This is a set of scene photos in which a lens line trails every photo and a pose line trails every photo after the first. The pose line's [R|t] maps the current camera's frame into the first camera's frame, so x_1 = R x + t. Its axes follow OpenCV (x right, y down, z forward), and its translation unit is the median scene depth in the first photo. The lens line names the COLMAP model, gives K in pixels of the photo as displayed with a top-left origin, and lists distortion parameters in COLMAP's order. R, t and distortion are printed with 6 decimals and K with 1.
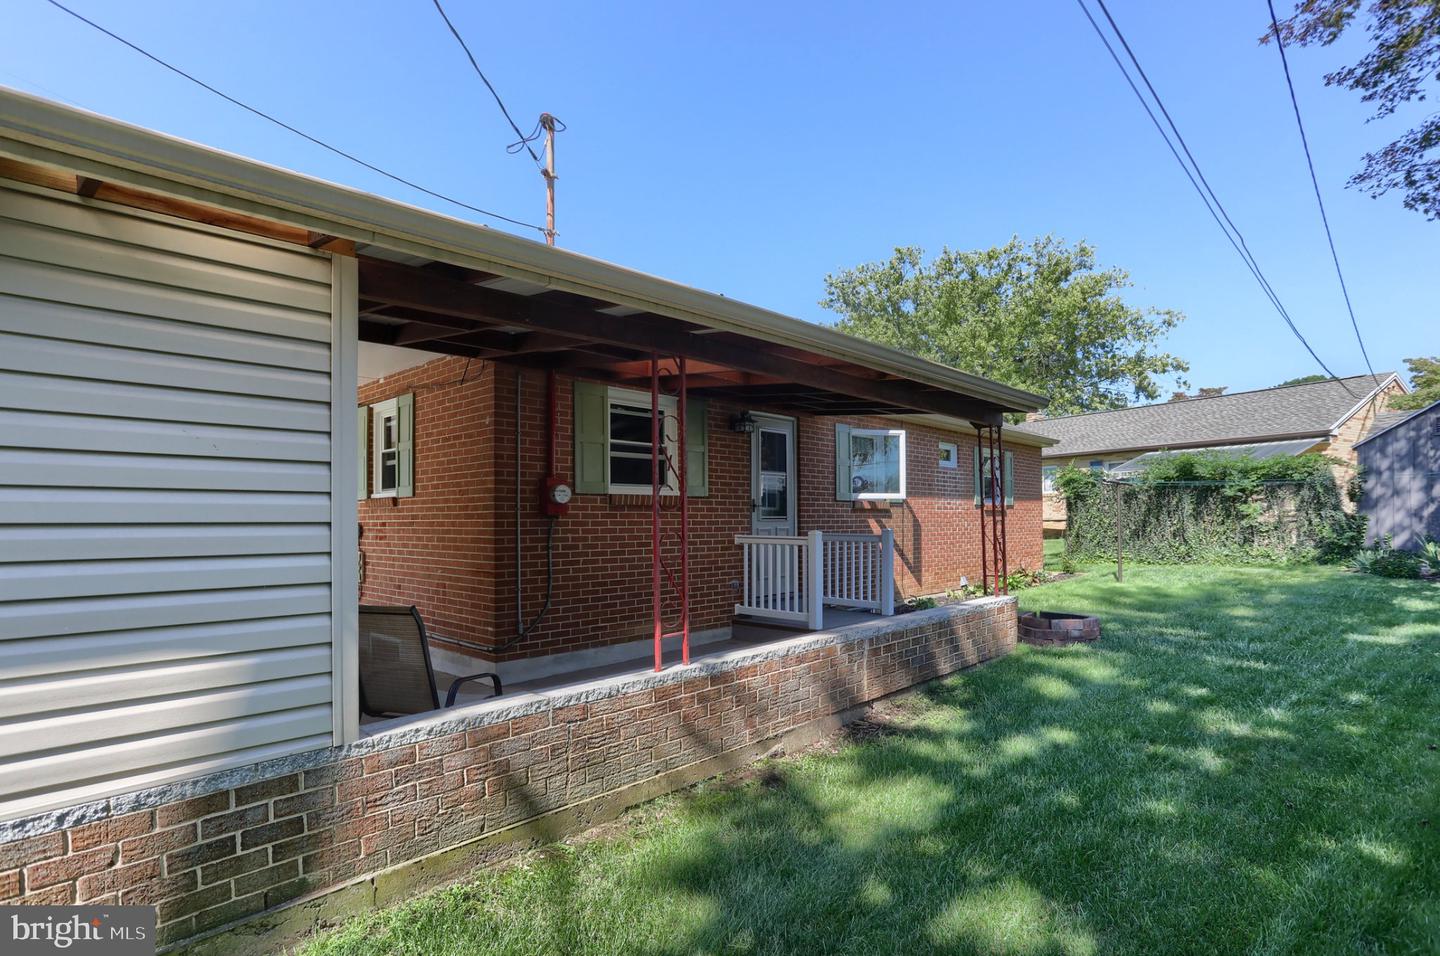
lens RADIAL K [[733.5, 0, 725.4], [0, 733.5, 473.6], [0, 0, 1]] dist [-0.054457, 0.024363]
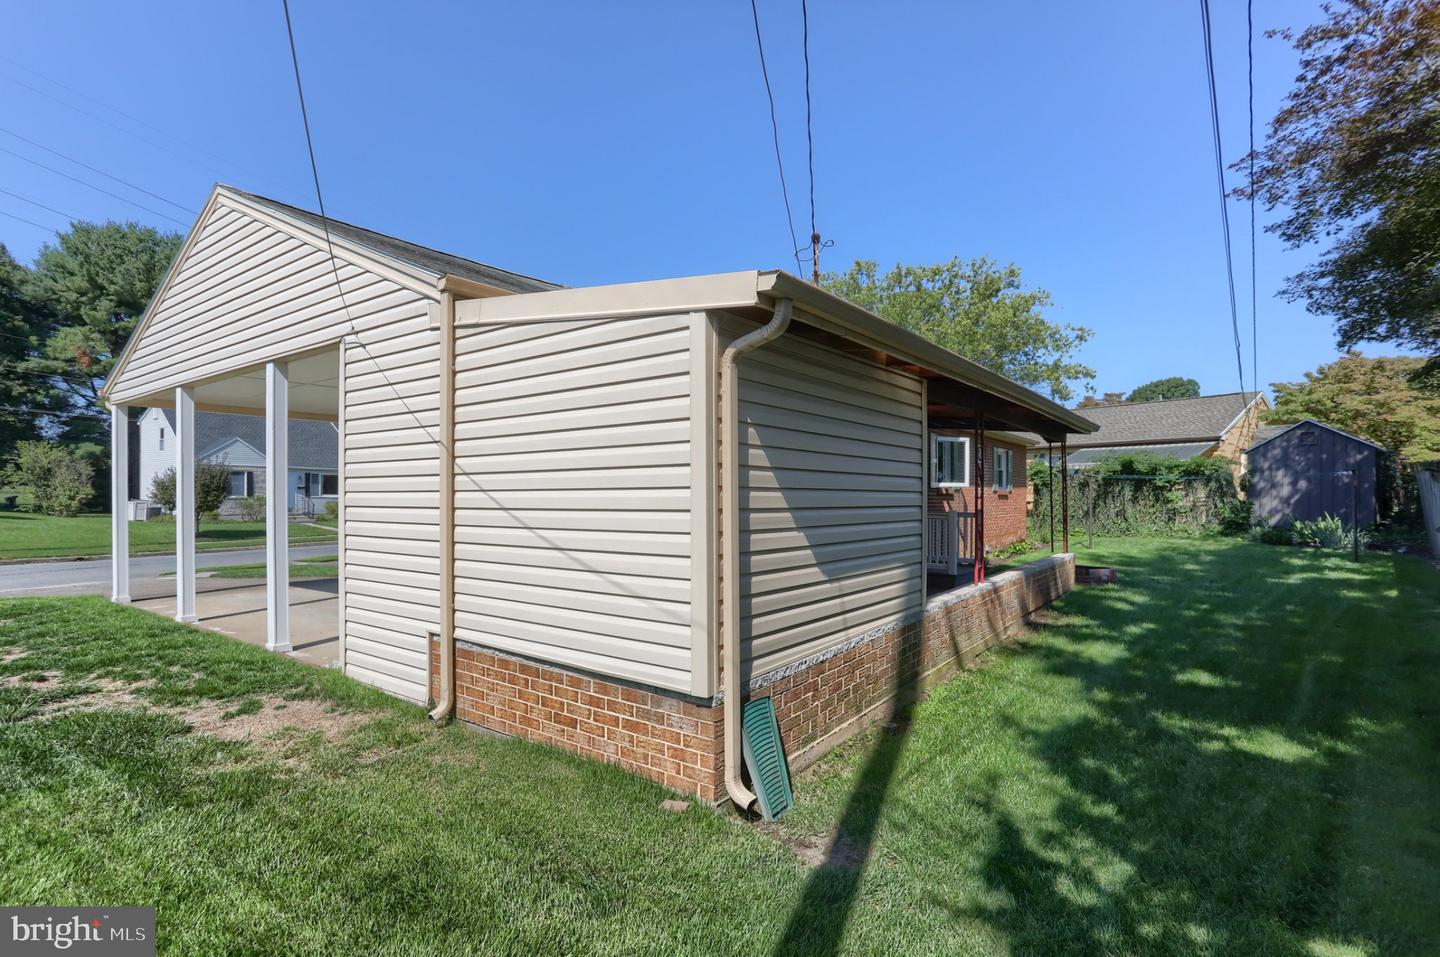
lens RADIAL K [[717.7, 0, 705.7], [0, 717.7, 460.5], [0, 0, 1]] dist [-0.065921, 0.029039]
pose [[0.993375, 0.017307, 0.113611, -0.311245], [-0.018795, 0.999751, 0.012034, -0.017559], [-0.113374, -0.014089, 0.993452, -0.223049]]
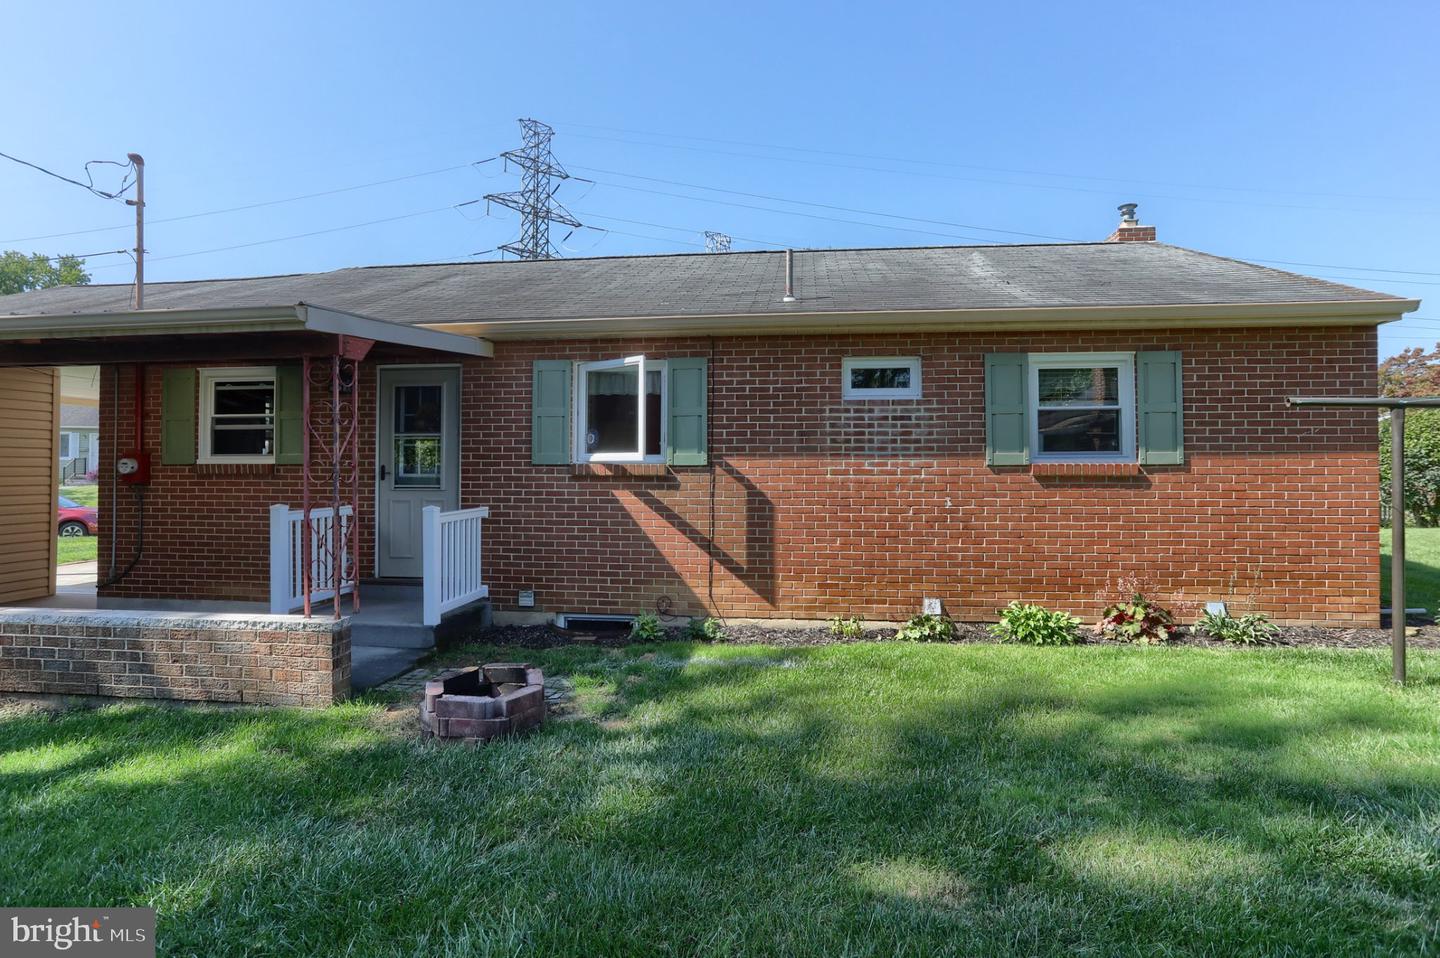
lens RADIAL K [[727.3, 0, 720.0], [0, 727.3, 479.0], [0, 0, 1]] dist [-0.058272, 0.030751]
pose [[0.593623, 0.001627, -0.804742, 0.611499], [0.043348, 0.998481, 0.033995, 0.024819], [0.803575, -0.055064, 0.592651, 0.515016]]
